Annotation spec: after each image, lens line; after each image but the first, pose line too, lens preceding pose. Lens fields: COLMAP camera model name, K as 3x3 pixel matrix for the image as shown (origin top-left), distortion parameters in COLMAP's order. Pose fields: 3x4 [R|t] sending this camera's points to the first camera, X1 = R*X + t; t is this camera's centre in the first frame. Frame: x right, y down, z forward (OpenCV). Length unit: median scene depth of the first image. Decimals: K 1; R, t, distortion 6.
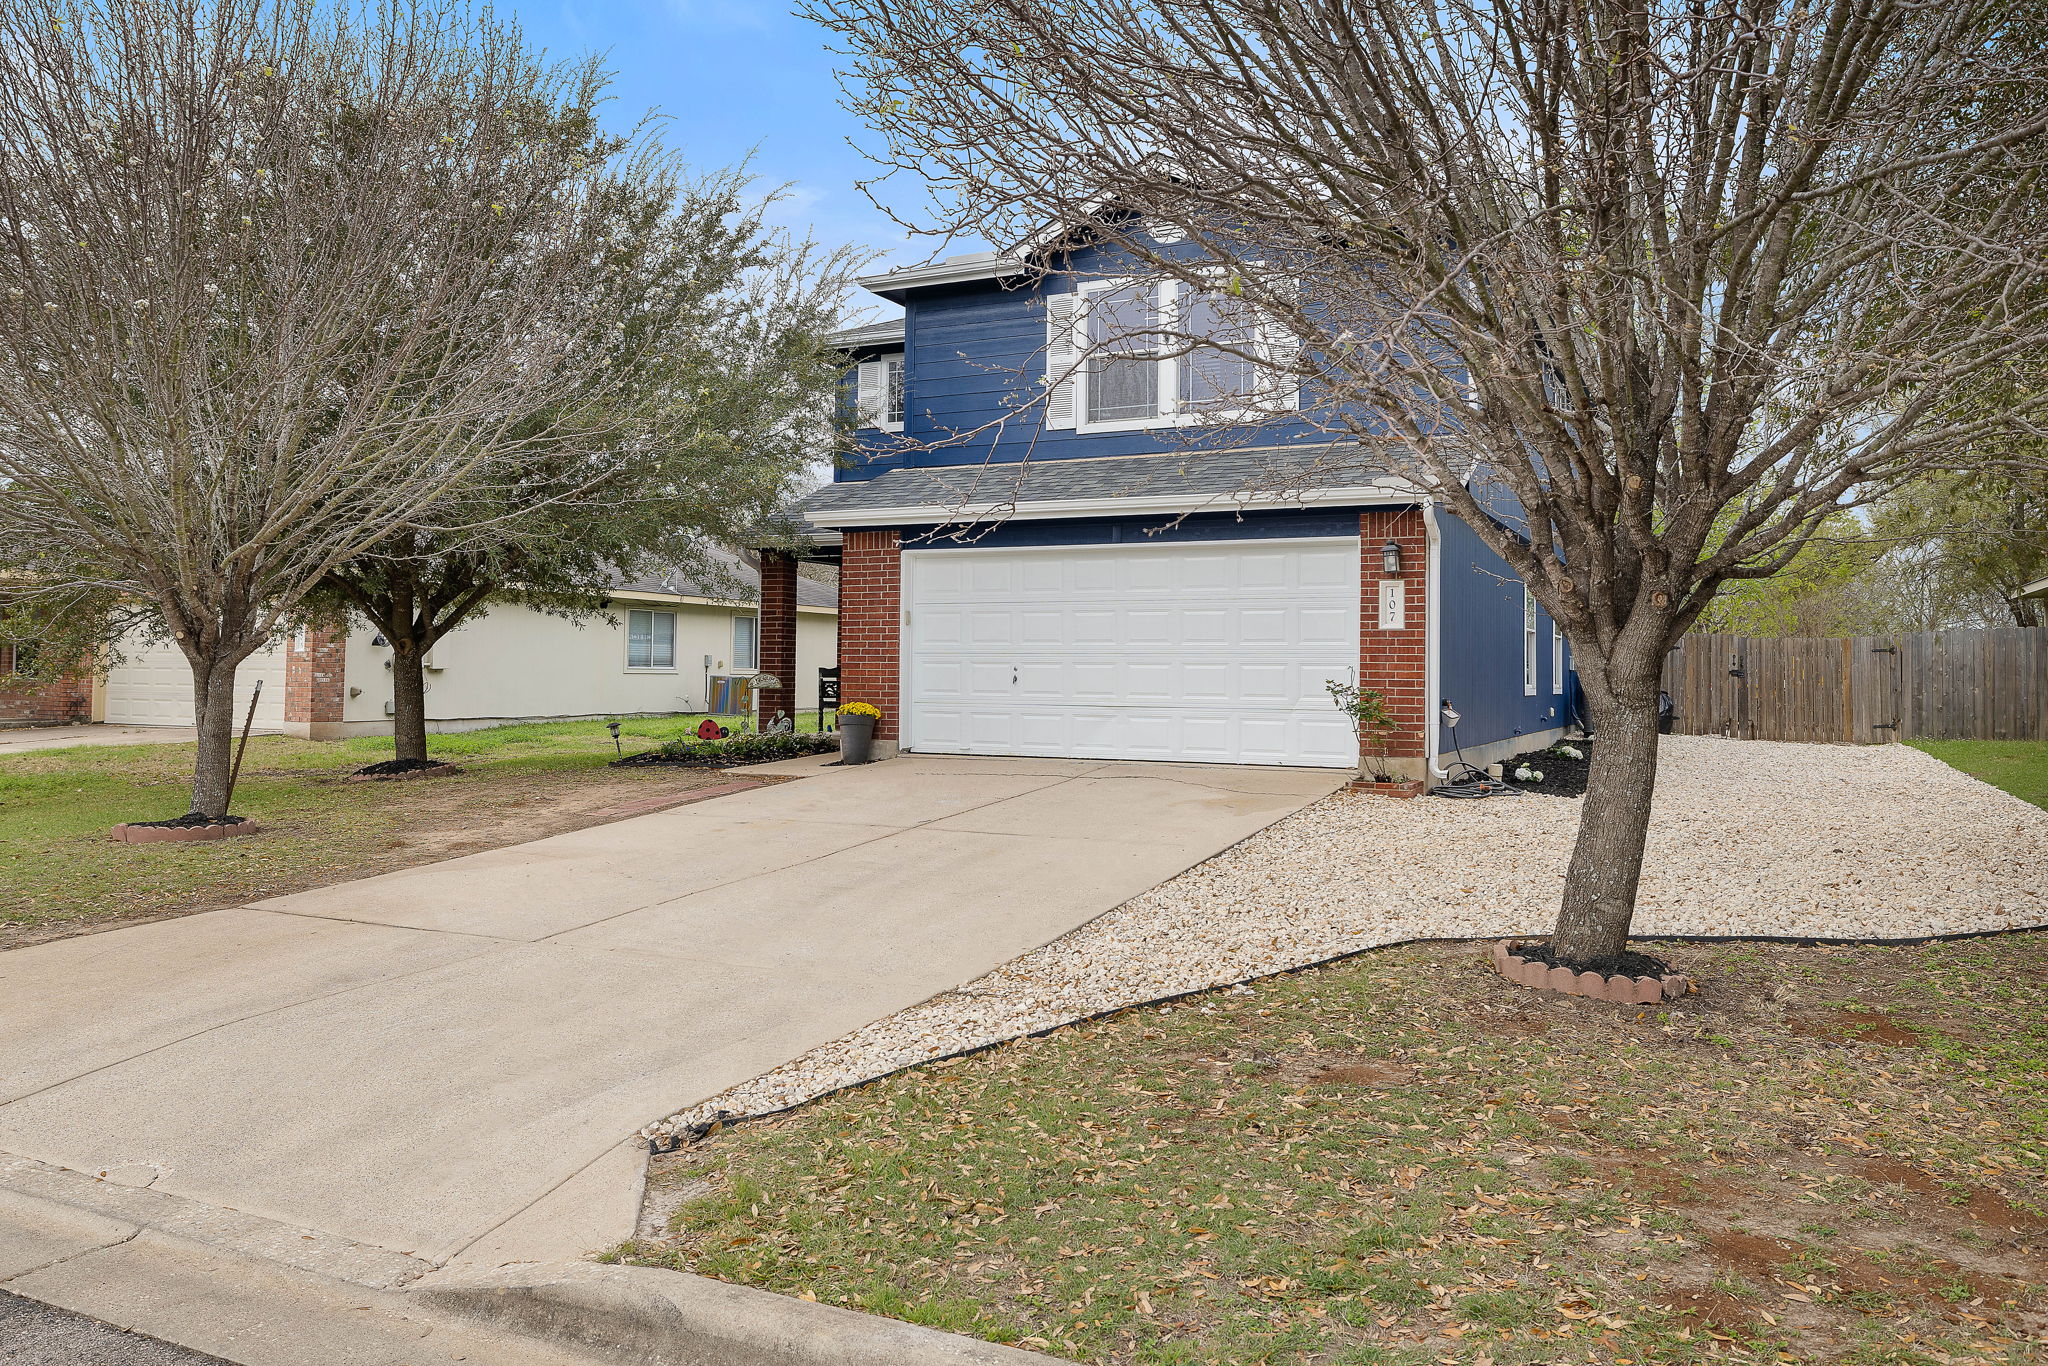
lens RADIAL K [[863.3, 0, 1013.0], [0, 863.3, 670.3], [0, 0, 1]] dist [-0.019927, -0.000039]
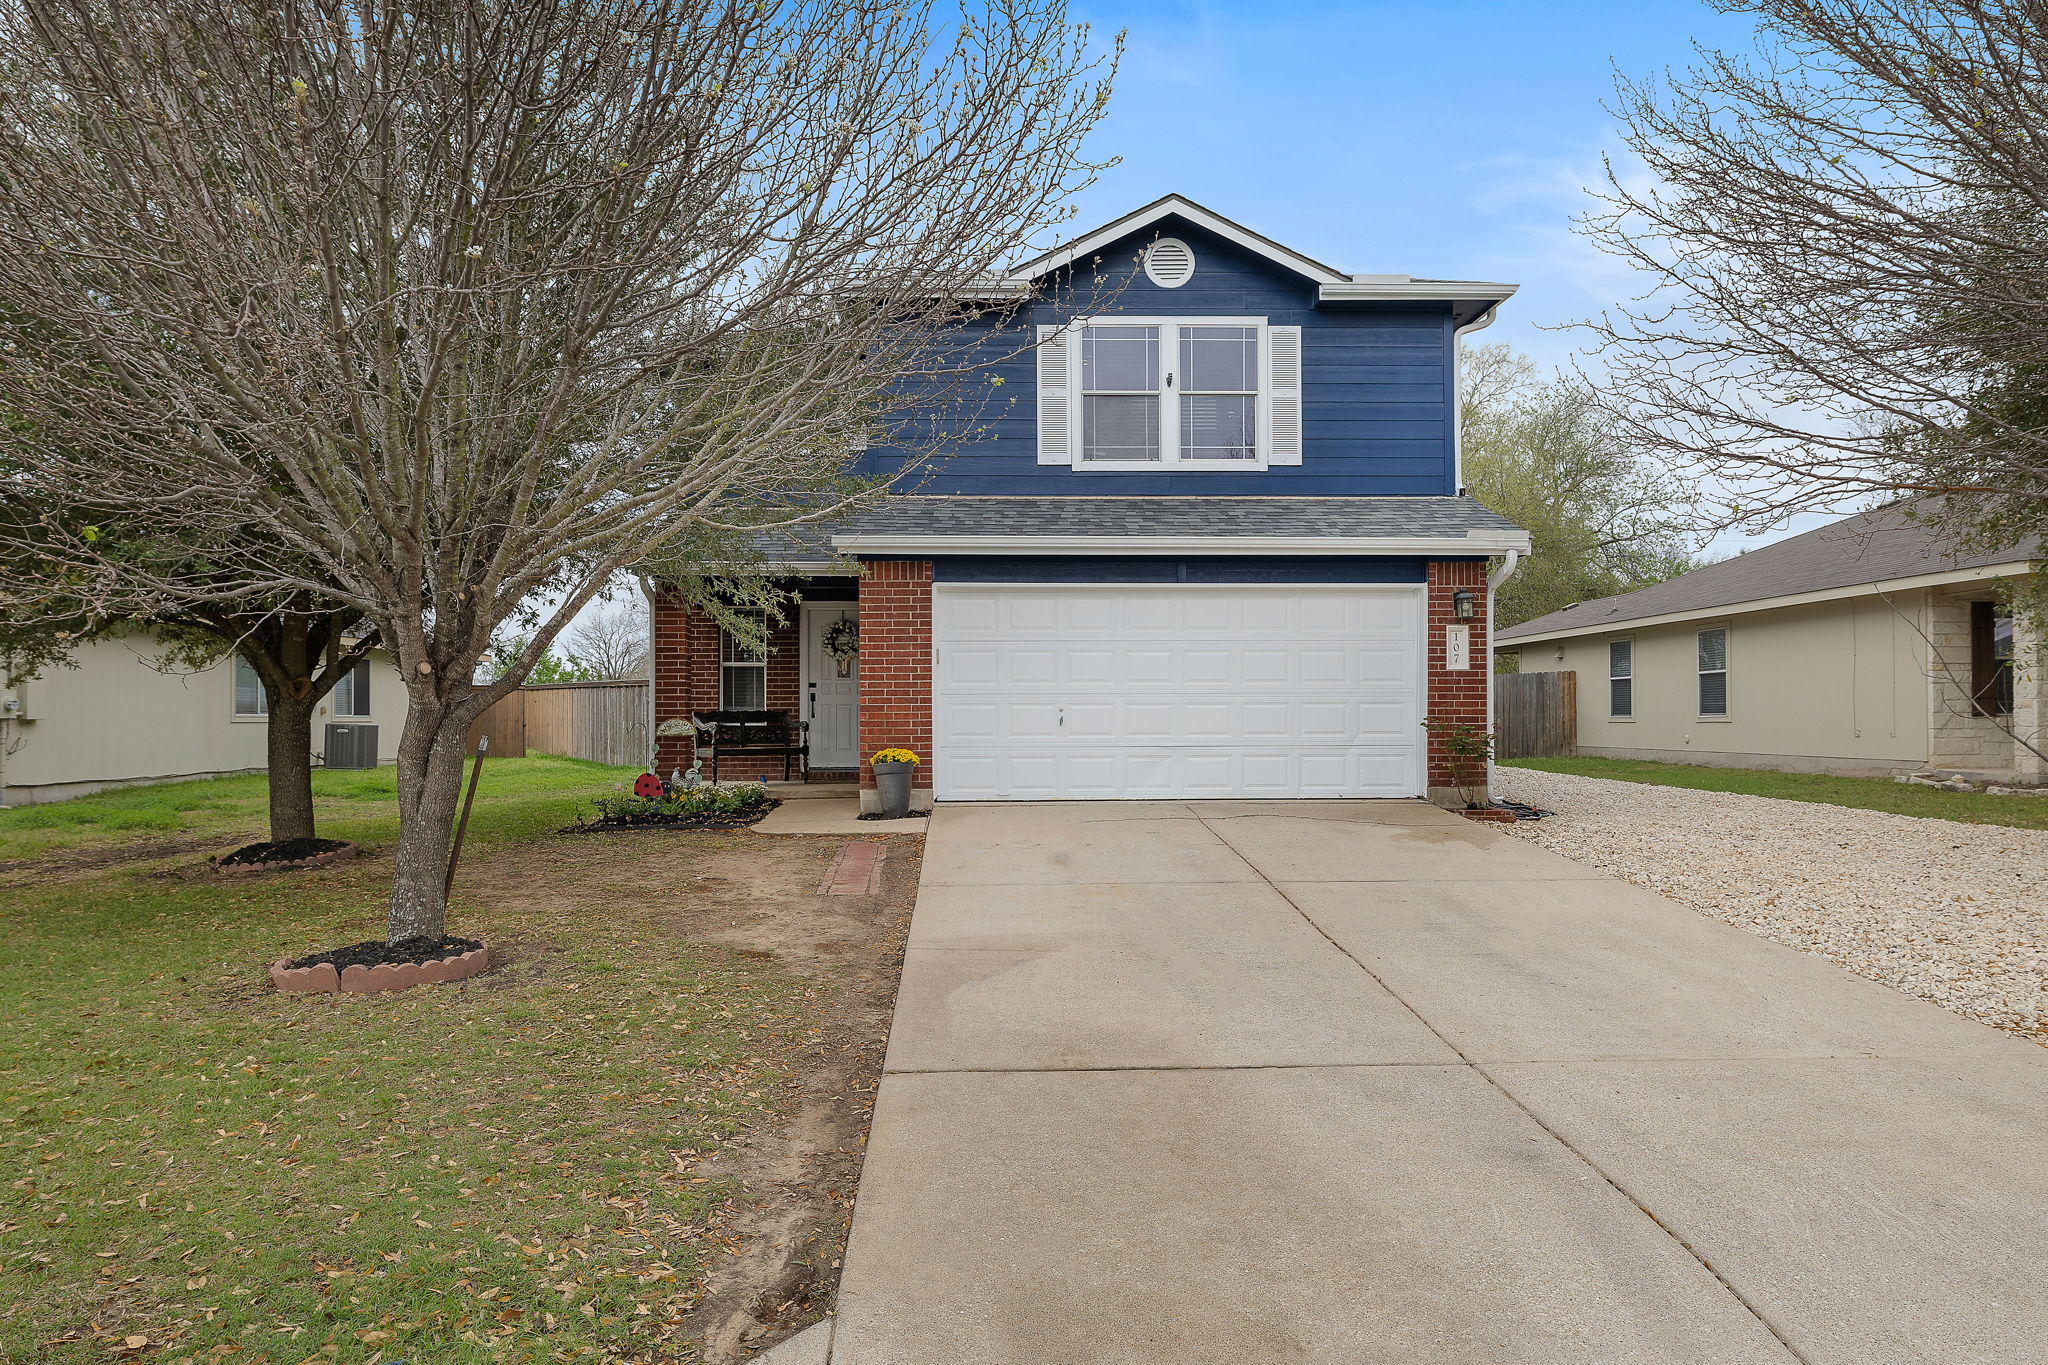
lens RADIAL K [[857.1, 0, 1024.0], [0, 857.1, 708.7], [0, 0, 1]] dist [-0.000736, -0.000061]
pose [[0.953670, -0.009775, 0.300695, -0.317106], [0.010613, 0.999943, -0.001155, -0.002405], [-0.300667, 0.004293, 0.953720, 0.098079]]
